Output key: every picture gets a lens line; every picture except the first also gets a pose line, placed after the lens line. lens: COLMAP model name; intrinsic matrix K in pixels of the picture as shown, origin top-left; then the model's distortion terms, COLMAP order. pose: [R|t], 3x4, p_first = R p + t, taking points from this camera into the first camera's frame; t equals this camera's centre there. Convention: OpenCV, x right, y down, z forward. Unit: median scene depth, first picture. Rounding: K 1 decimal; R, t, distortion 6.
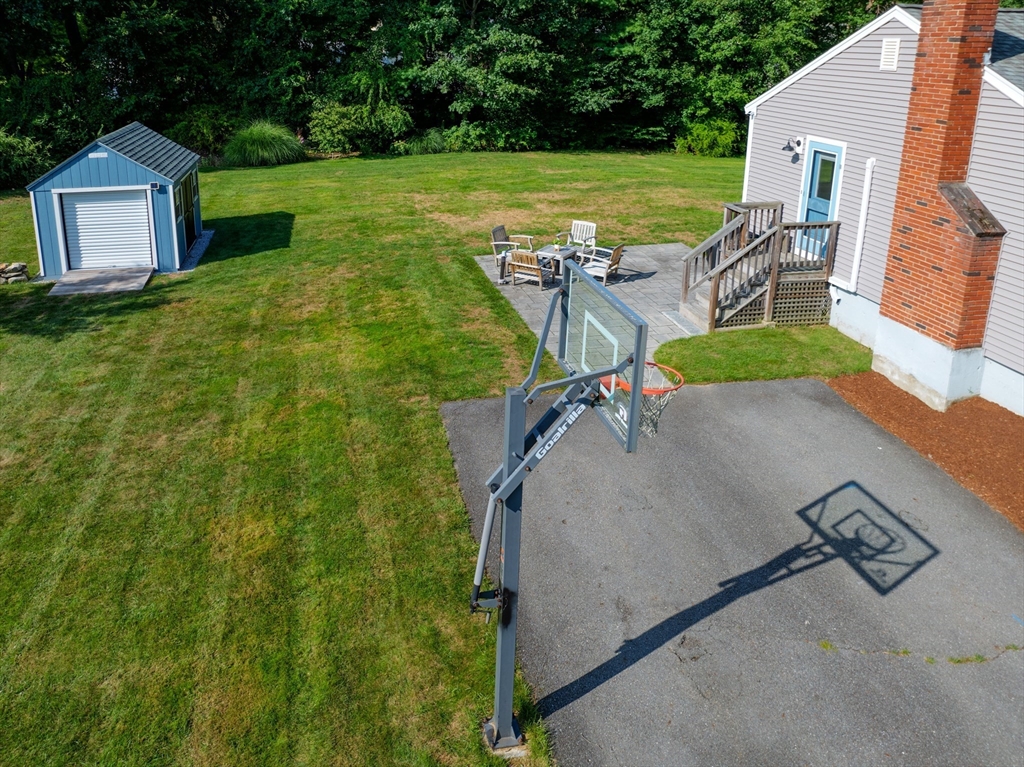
lens RADIAL K [[680.9, 0, 511.3], [0, 680.9, 284.0], [0, 0, 1]] dist [-0.023342, 0.001756]
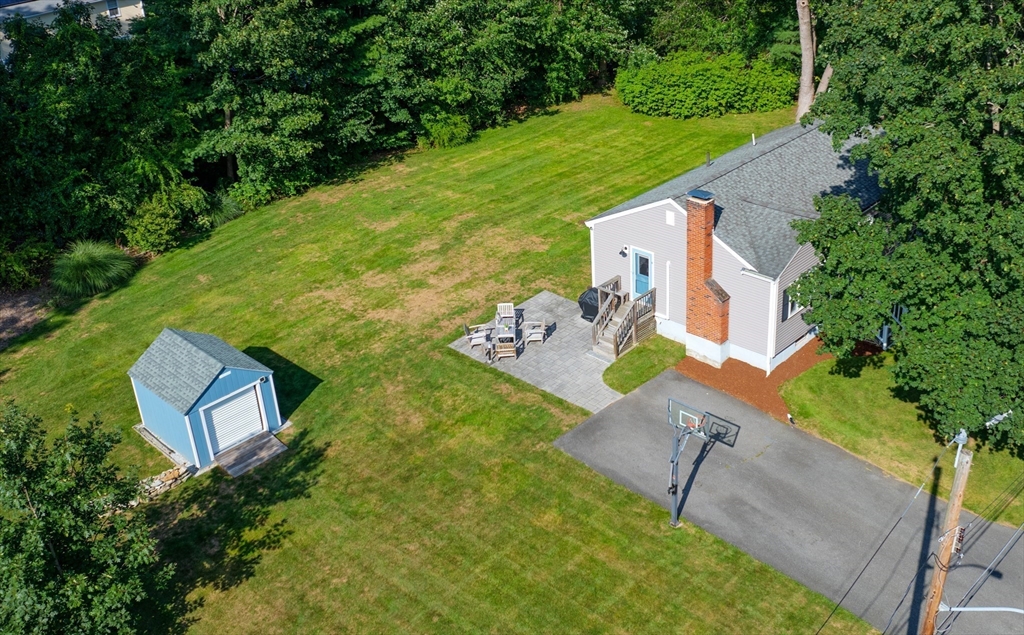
lens RADIAL K [[1125.6, 0, 512.0], [0, 1125.6, 317.5], [0, 0, 1]] dist [0.079773, -0.001214]
pose [[0.810654, -0.328382, 0.484772, -1.532303], [0.209400, 0.935765, 0.283717, -1.054016], [-0.546801, -0.128485, 0.827345, -1.576764]]
